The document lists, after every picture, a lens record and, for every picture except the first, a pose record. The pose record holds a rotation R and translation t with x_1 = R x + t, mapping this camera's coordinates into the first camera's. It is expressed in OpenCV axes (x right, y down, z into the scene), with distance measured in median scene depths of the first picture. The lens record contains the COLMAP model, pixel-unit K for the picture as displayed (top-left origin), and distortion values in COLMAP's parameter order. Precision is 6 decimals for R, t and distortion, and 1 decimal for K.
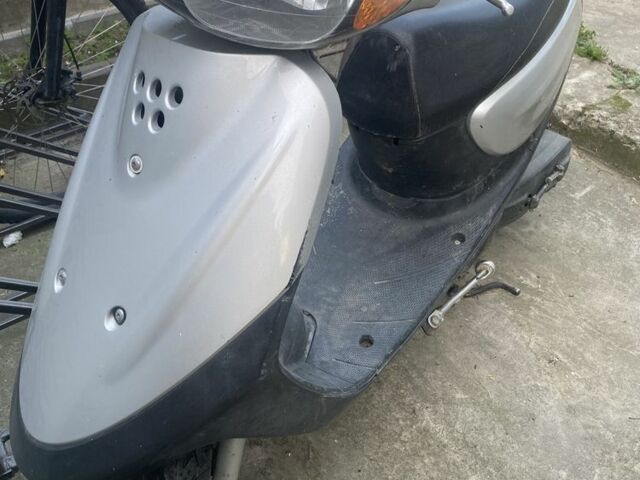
lens RADIAL K [[653.9, 0, 320.0], [0, 653.9, 240.0], [0, 0, 1]] dist [0.125520, -0.259837]
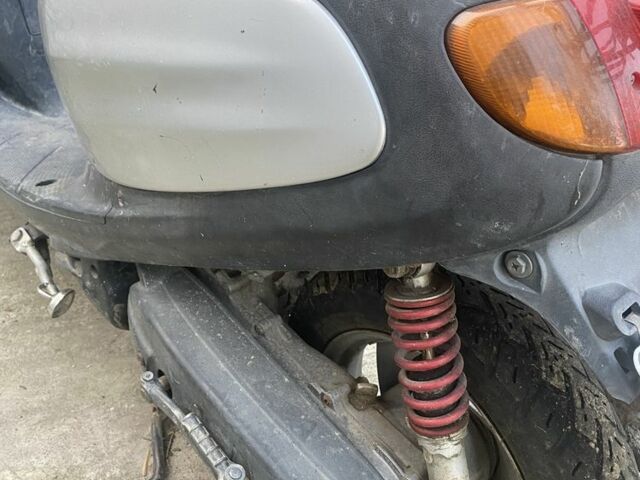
lens RADIAL K [[653.9, 0, 320.0], [0, 653.9, 240.0], [0, 0, 1]] dist [0.125520, -0.259837]
pose [[-0.191738, 0.573182, -0.796680, 0.795764], [-0.684285, 0.503828, 0.527174, -0.562457], [0.703556, 0.646235, 0.295617, 1.159681]]
